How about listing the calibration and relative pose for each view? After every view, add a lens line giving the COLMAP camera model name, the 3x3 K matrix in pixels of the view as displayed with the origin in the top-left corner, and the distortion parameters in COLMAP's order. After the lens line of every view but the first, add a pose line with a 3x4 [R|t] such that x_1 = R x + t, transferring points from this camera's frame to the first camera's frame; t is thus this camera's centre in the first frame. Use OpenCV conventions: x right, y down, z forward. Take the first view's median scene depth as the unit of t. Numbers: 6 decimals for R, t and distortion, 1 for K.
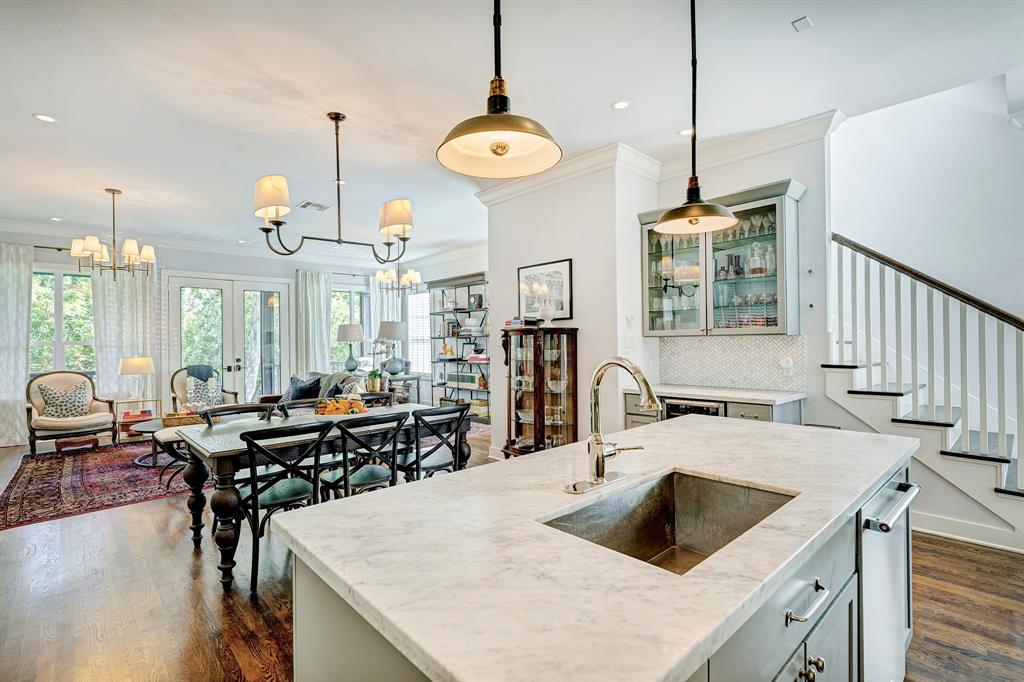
lens RADIAL K [[484.6, 0, 512.0], [0, 484.6, 341.0], [0, 0, 1]] dist [-0.001075, -0.000174]
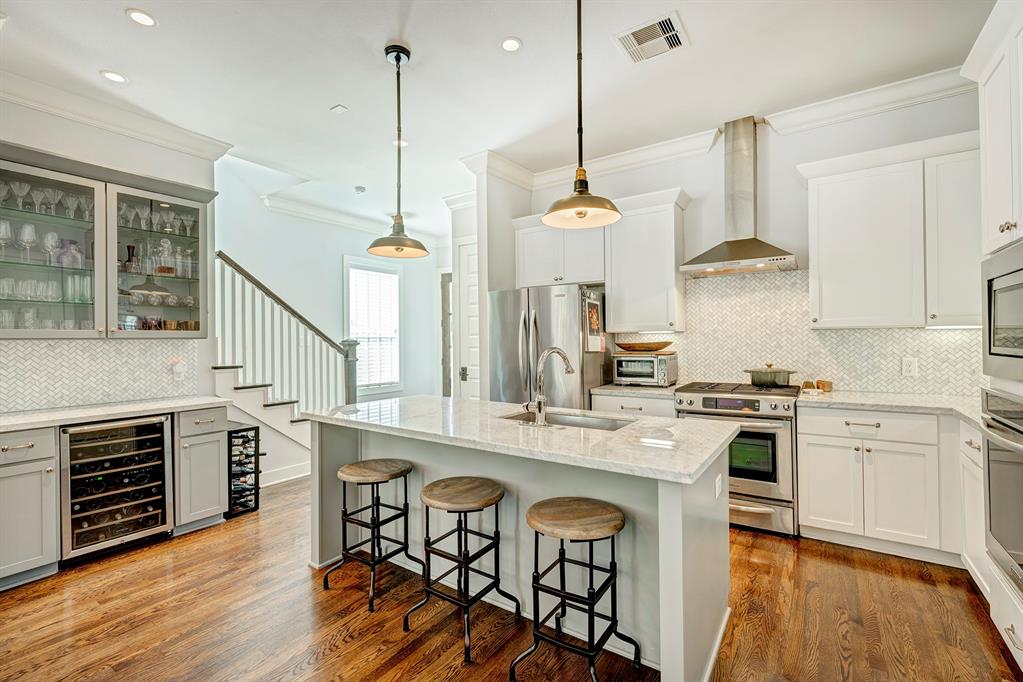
lens RADIAL K [[457.8, 0, 511.5], [0, 457.8, 341.0], [0, 0, 1]] dist [-0.000597, -0.000098]
pose [[-0.221835, 0.013271, 0.974994, -0.523351], [0.011600, 0.999873, -0.010970, 0.009646], [-0.975015, 0.008876, -0.221960, 0.577398]]
